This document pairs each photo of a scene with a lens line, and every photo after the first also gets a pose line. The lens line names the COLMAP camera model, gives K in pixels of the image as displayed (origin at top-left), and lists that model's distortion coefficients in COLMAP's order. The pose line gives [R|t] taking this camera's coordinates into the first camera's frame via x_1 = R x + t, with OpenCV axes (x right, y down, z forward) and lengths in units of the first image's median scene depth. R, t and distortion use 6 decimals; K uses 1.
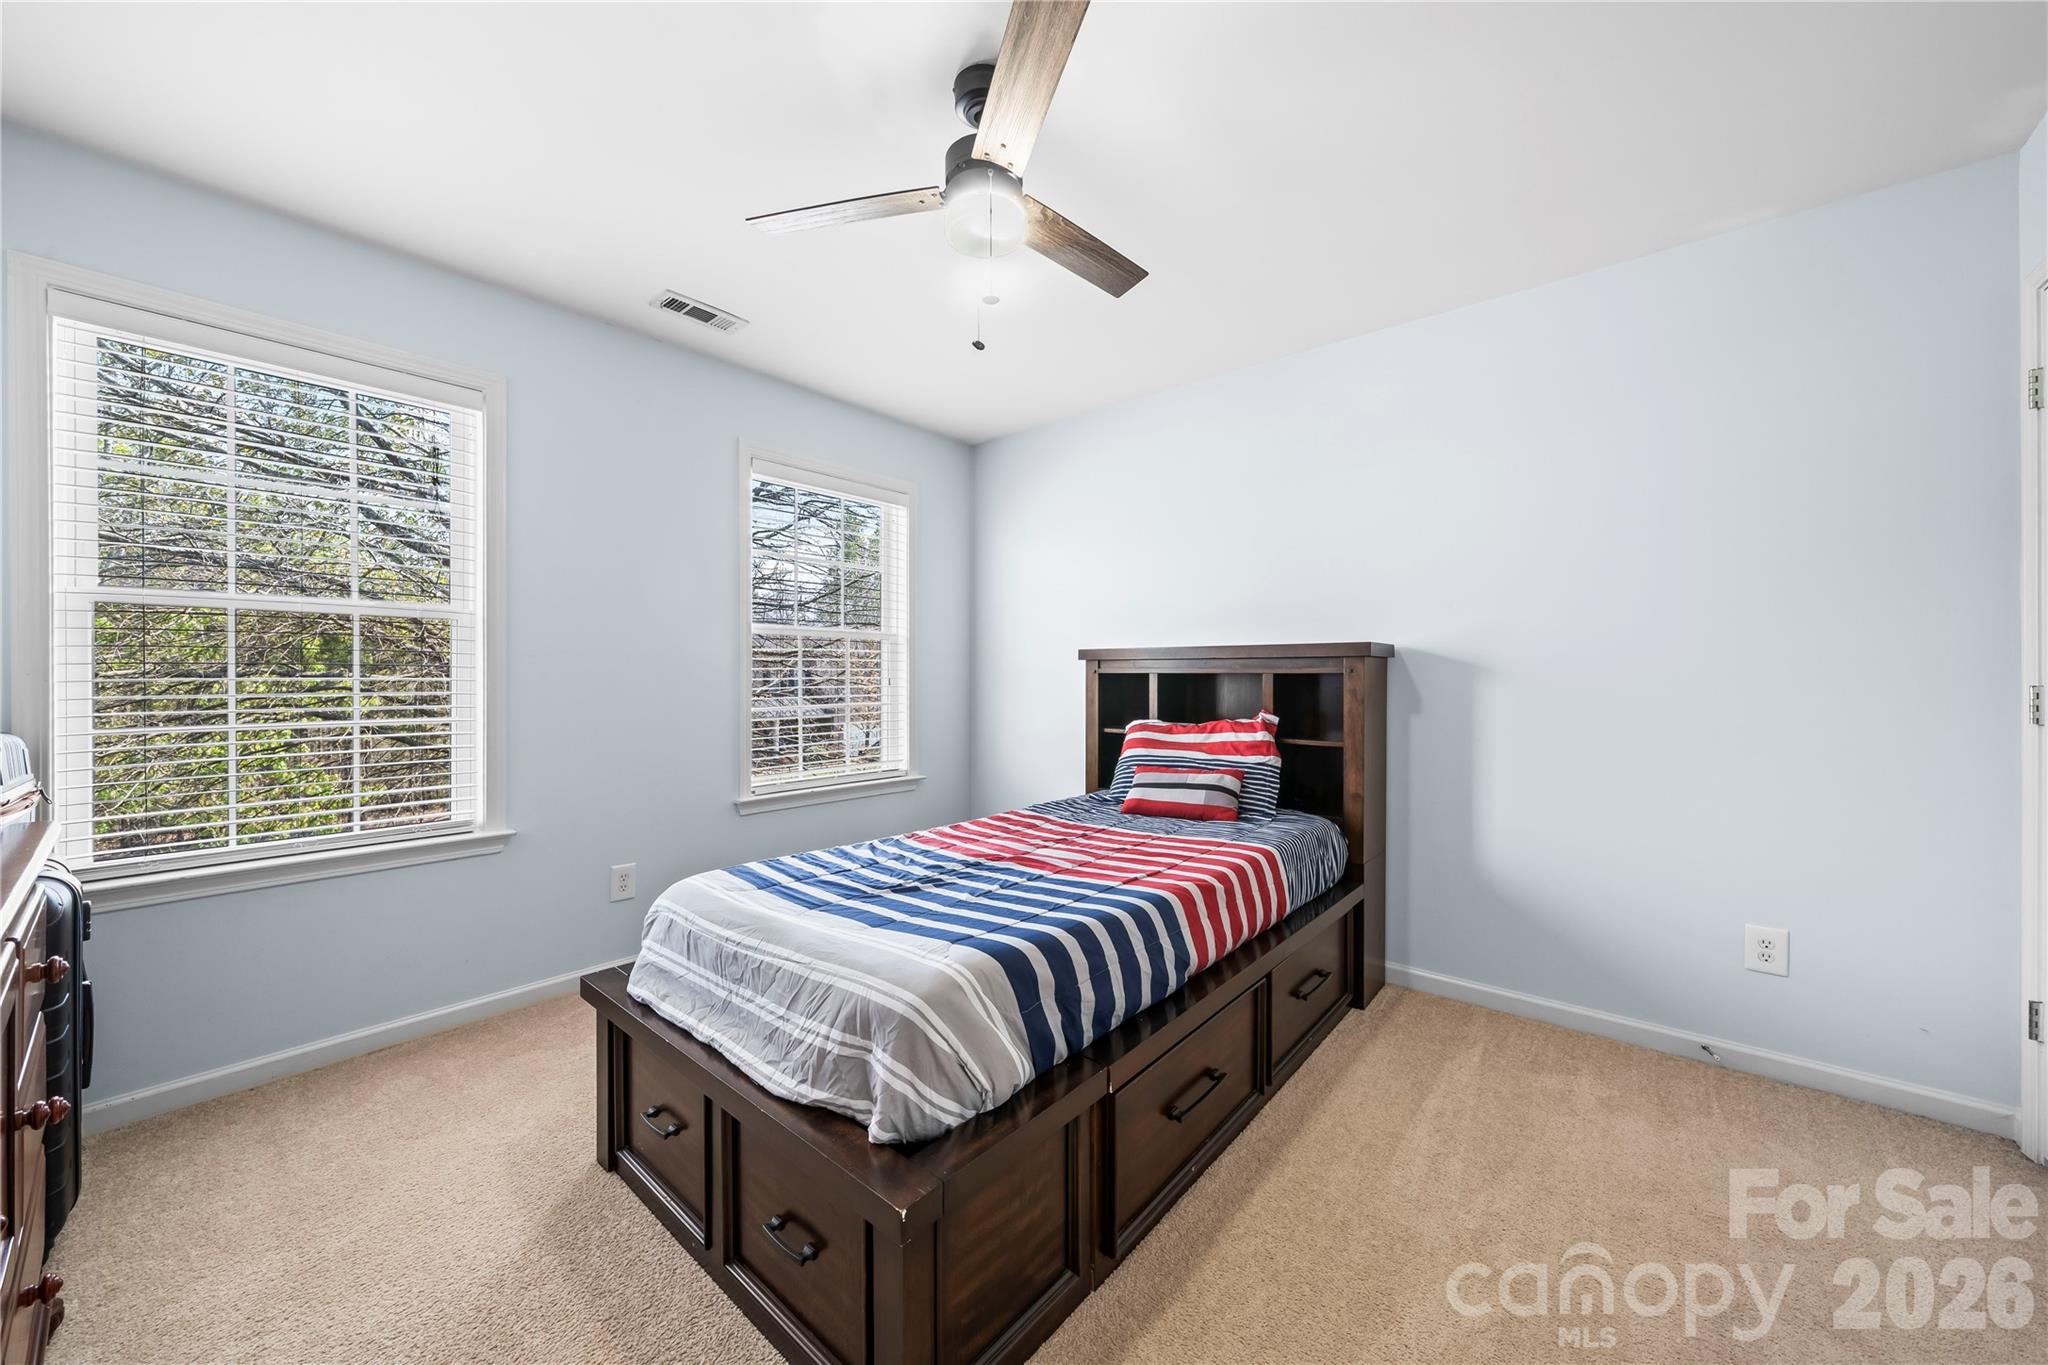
lens RADIAL K [[723.6, 0, 1050.6], [0, 723.6, 682.6], [0, 0, 1]] dist [-0.002464, -0.000190]
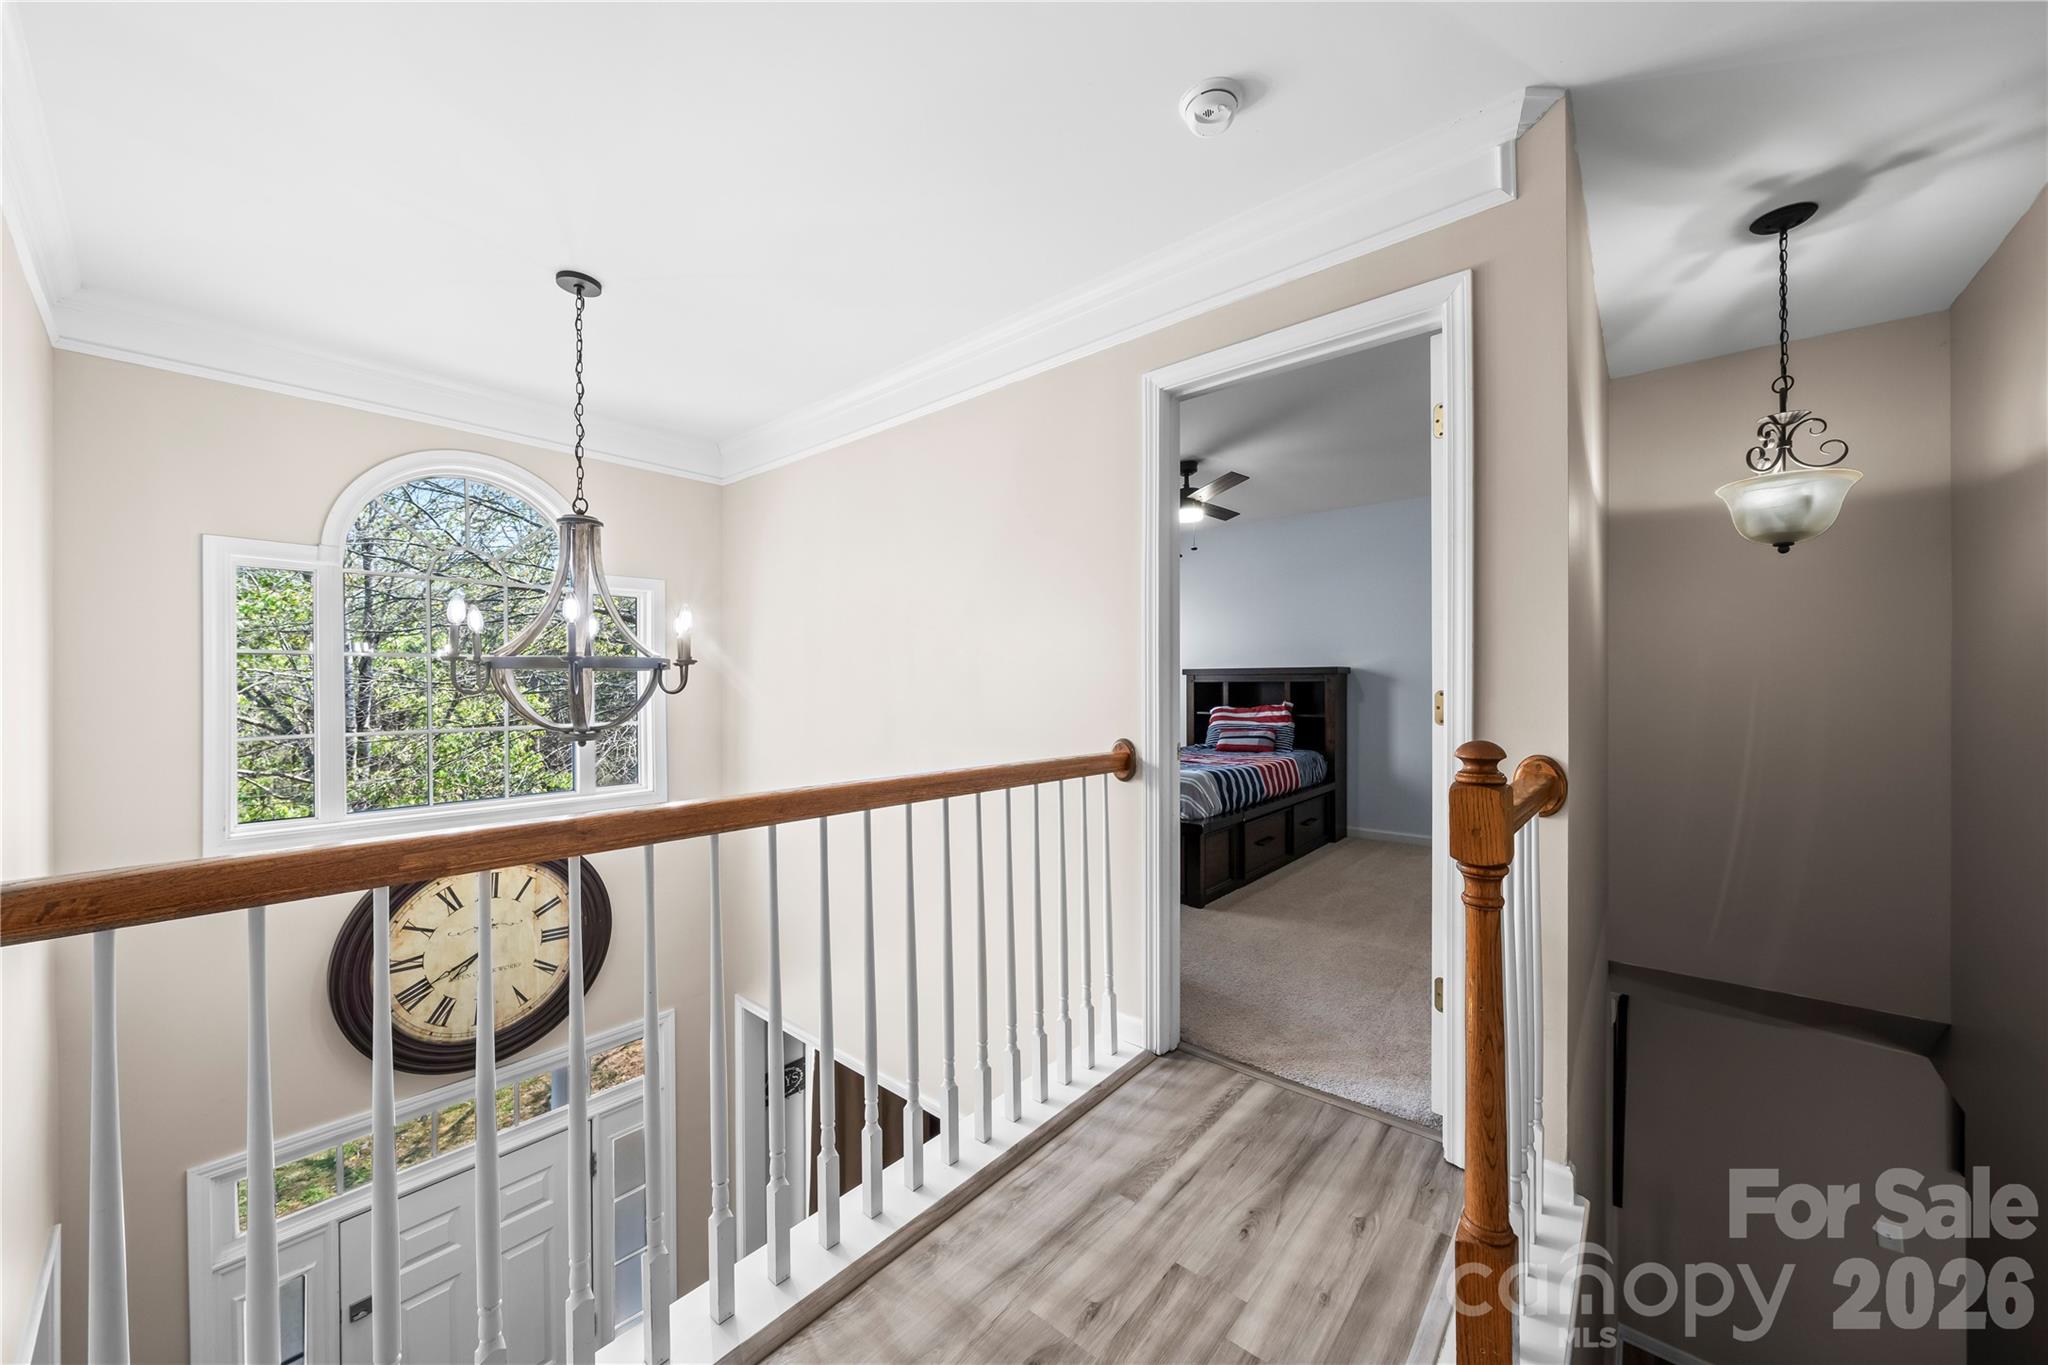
lens RADIAL K [[754.9, 0, 1022.6], [0, 754.9, 689.6], [0, 0, 1]] dist [-0.001251, -0.000167]
pose [[0.999863, -0.005895, -0.015453, -0.418938], [0.005863, 0.999981, -0.002132, 0.009476], [0.015465, 0.002041, 0.999878, -1.151533]]
